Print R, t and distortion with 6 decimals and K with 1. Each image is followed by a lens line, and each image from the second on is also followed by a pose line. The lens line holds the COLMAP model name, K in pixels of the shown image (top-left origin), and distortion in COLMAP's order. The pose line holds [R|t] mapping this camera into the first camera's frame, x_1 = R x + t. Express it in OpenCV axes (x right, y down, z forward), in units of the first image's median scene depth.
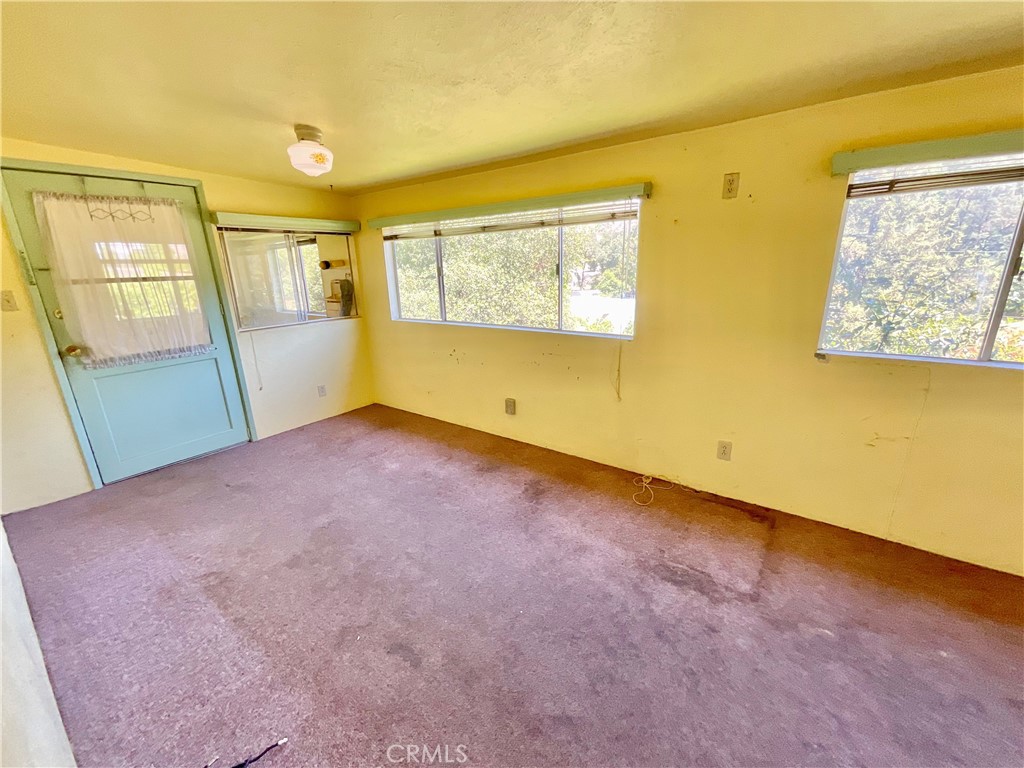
lens RADIAL K [[417.5, 0, 510.2], [0, 417.5, 380.4], [0, 0, 1]] dist [-0.000464, 0.000653]
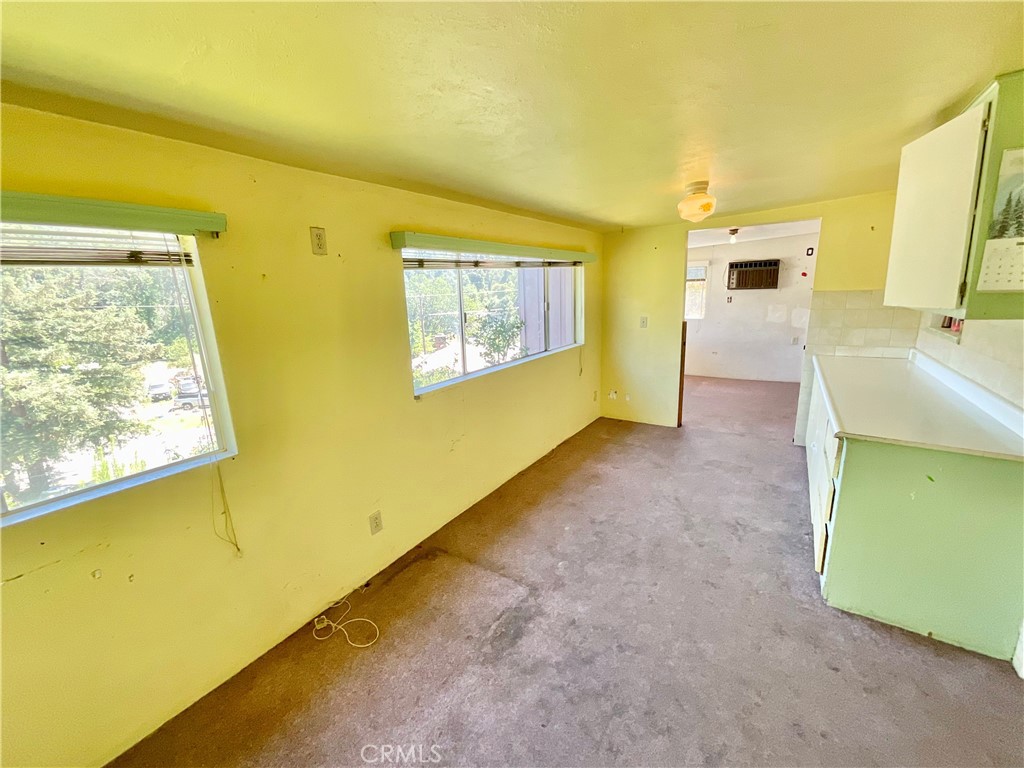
lens RADIAL K [[417.5, 0, 515.5], [0, 417.5, 381.9], [0, 0, 1]] dist [-0.000464, 0.000653]
pose [[-0.054394, -0.188740, 0.980519, -0.427571], [0.306900, 0.931281, 0.196287, -0.254896], [-0.950186, 0.311598, 0.007268, 0.743336]]
